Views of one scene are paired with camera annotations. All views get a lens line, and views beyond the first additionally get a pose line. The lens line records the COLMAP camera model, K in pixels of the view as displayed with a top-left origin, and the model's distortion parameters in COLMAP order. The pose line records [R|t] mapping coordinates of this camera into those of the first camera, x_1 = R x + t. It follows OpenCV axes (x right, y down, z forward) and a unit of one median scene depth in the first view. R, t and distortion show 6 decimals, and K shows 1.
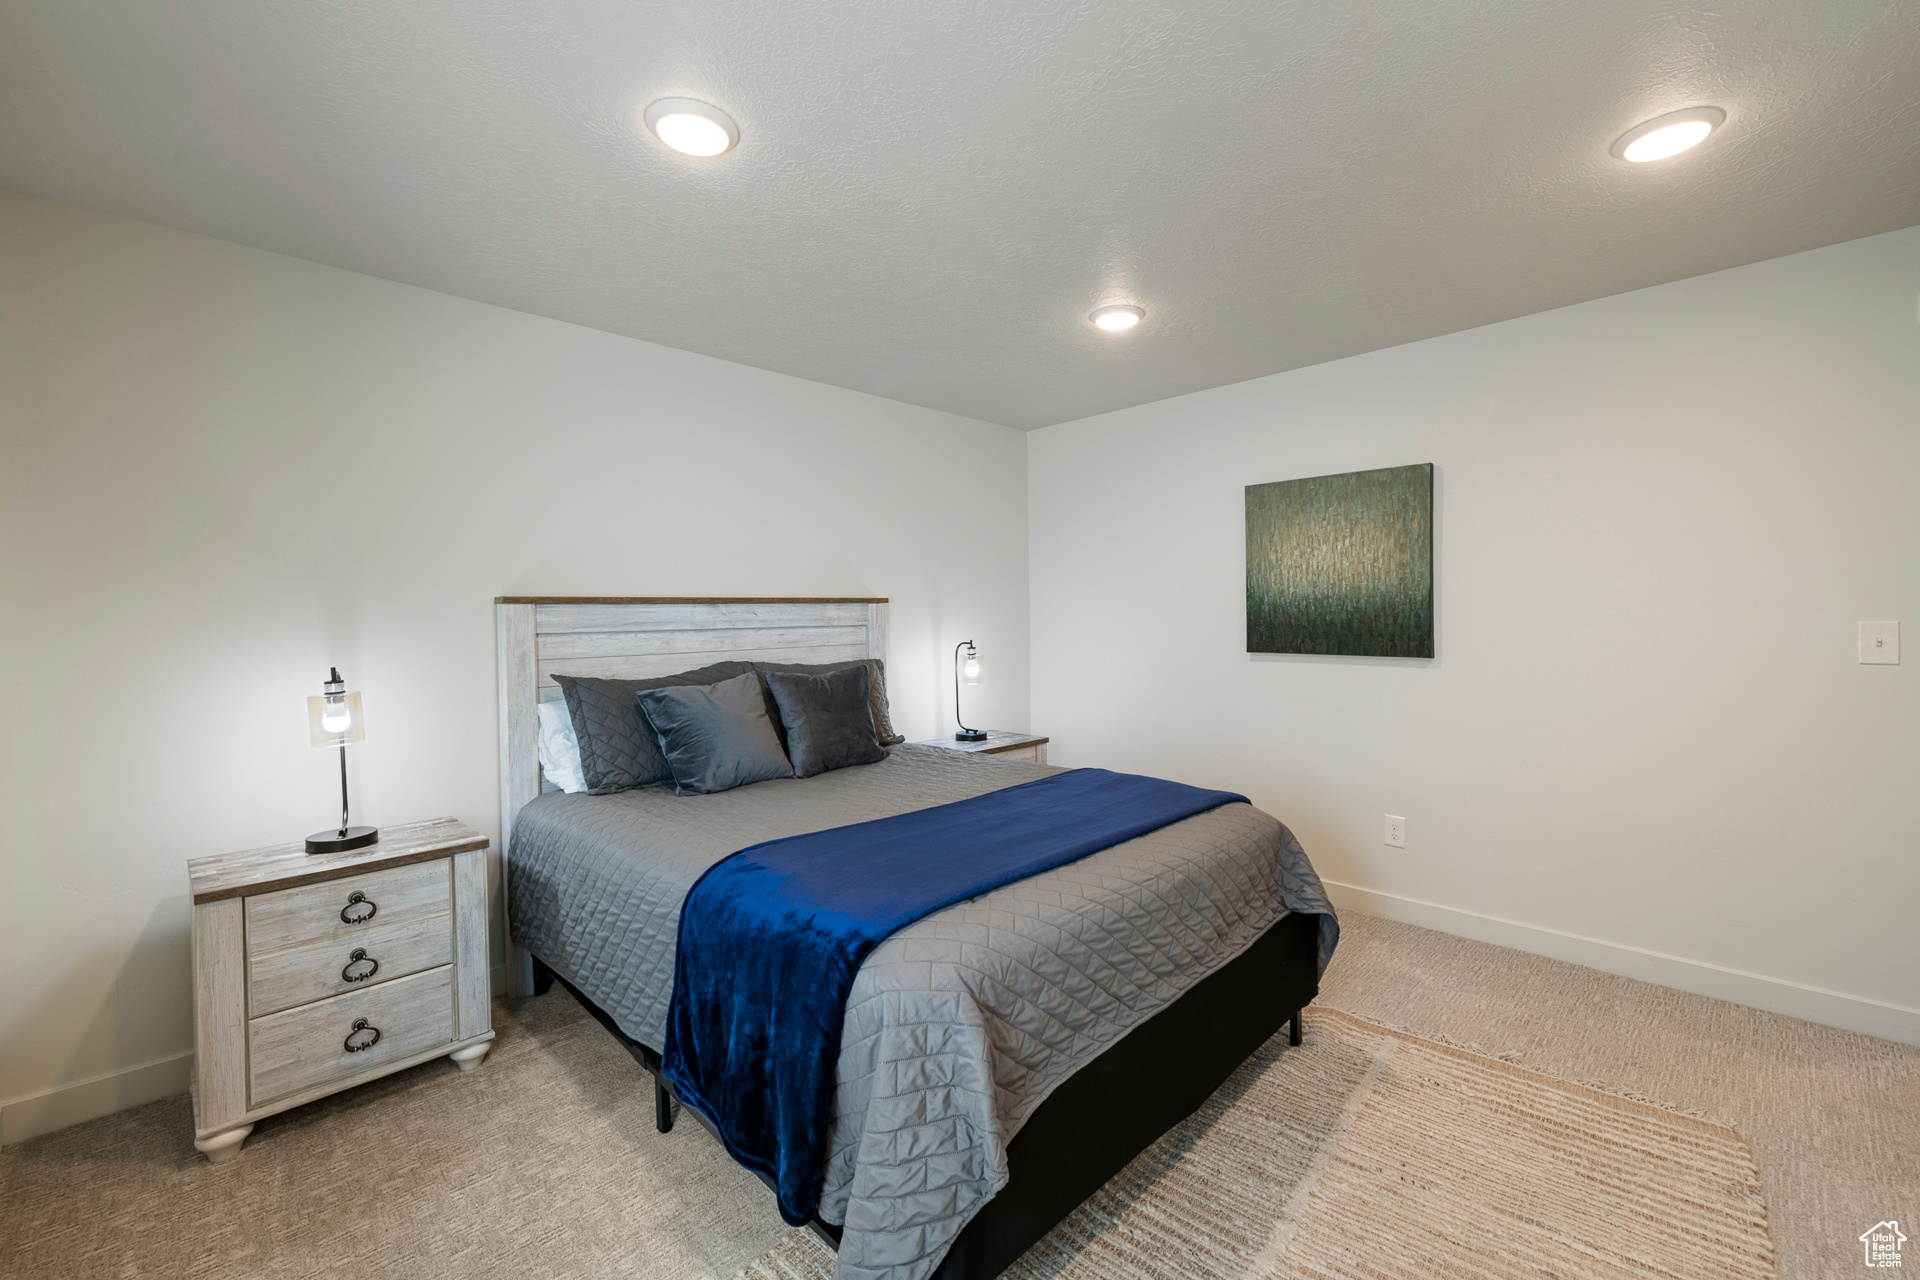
lens RADIAL K [[1040.1, 0, 960.0], [0, 1040.1, 640.0], [0, 0, 1]] dist [0.003256, 0.000643]
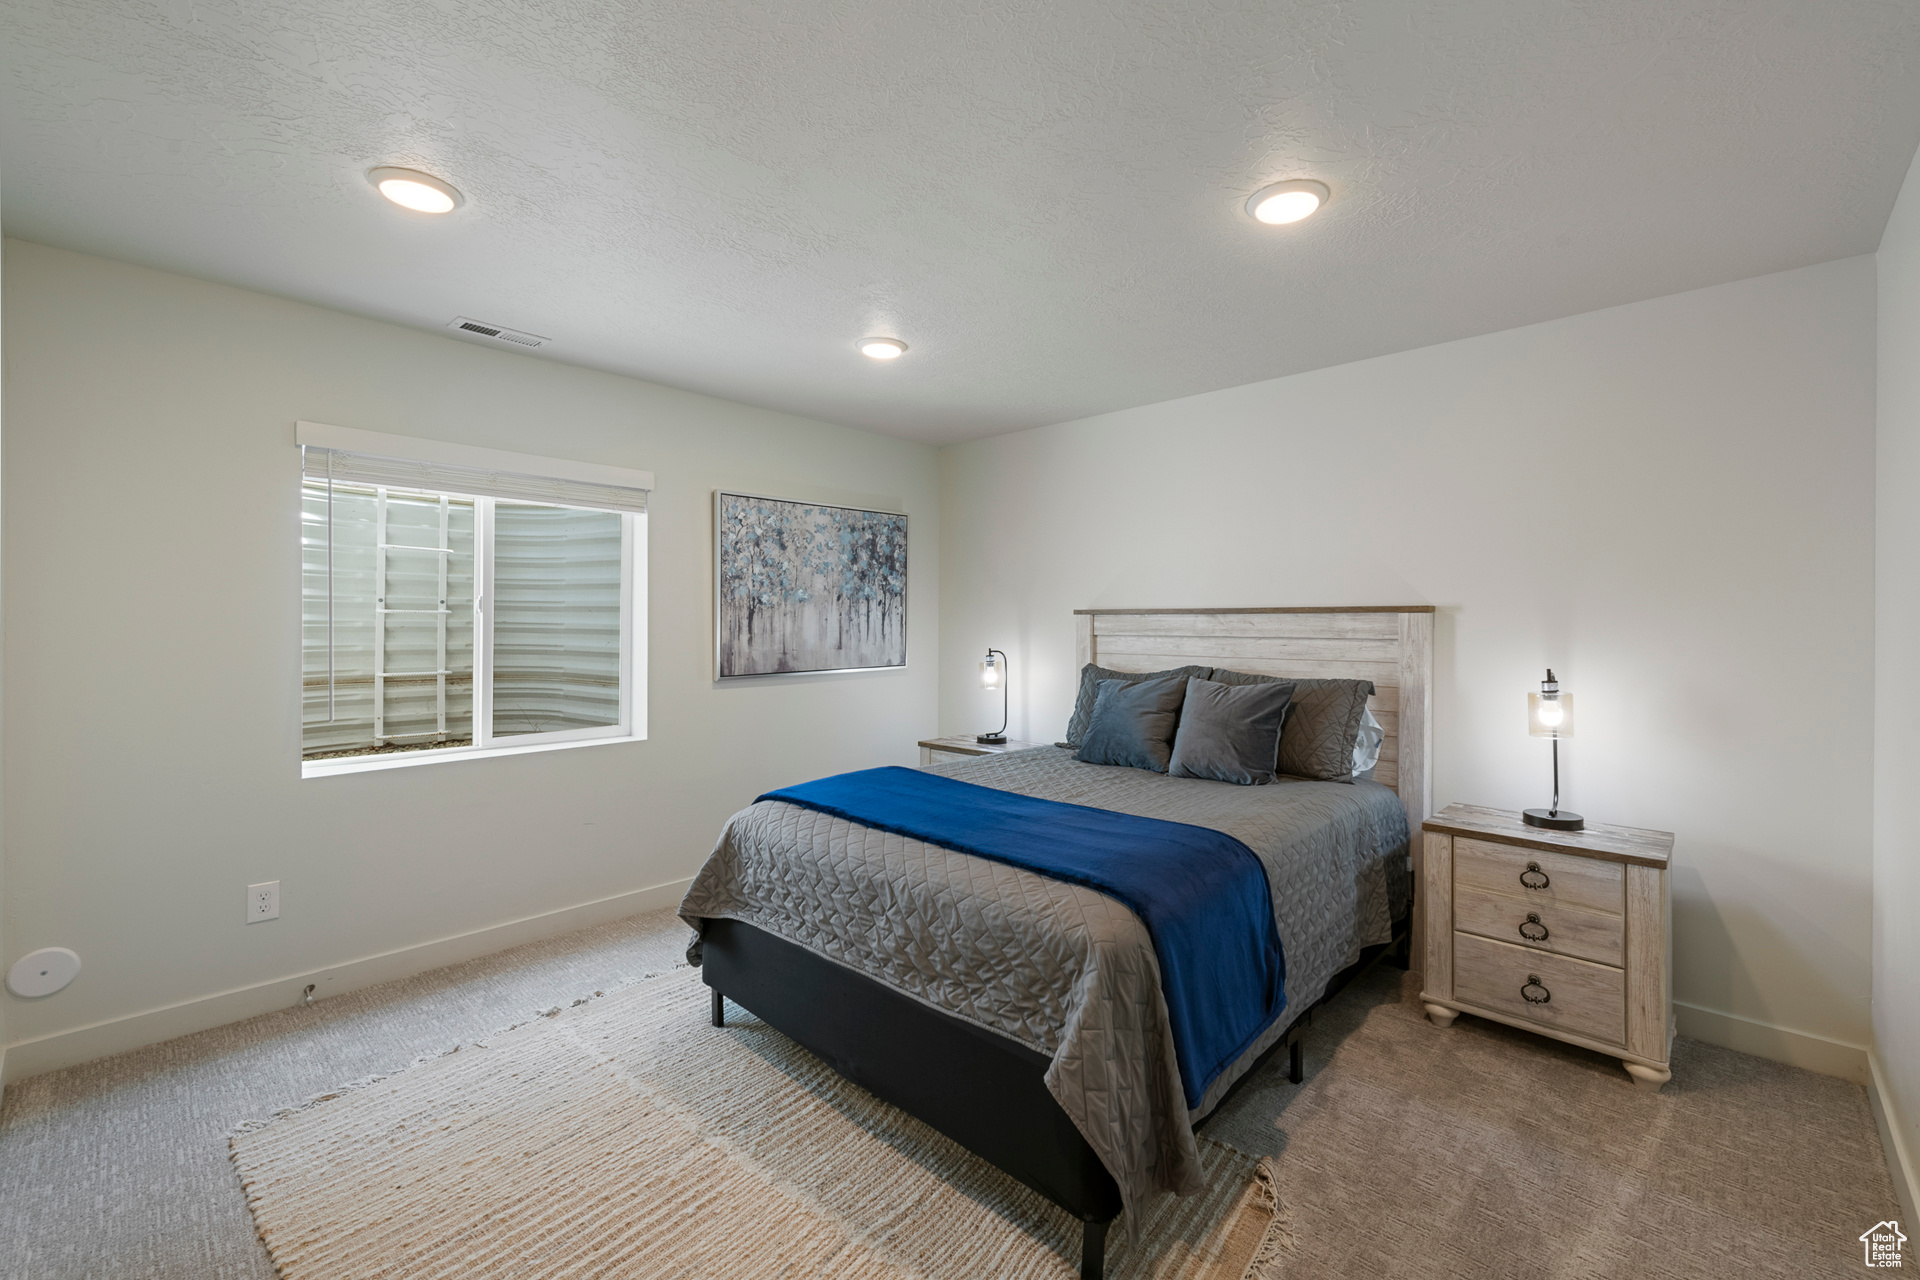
lens RADIAL K [[765.5, 0, 954.2], [0, 765.5, 618.9], [0, 0, 1]] dist [0.000221, 0.000006]
pose [[-0.099220, 0.003291, -0.995060, 0.371487], [-0.033627, 0.999412, 0.006658, -0.015669], [0.994497, 0.034122, -0.099051, 0.490882]]
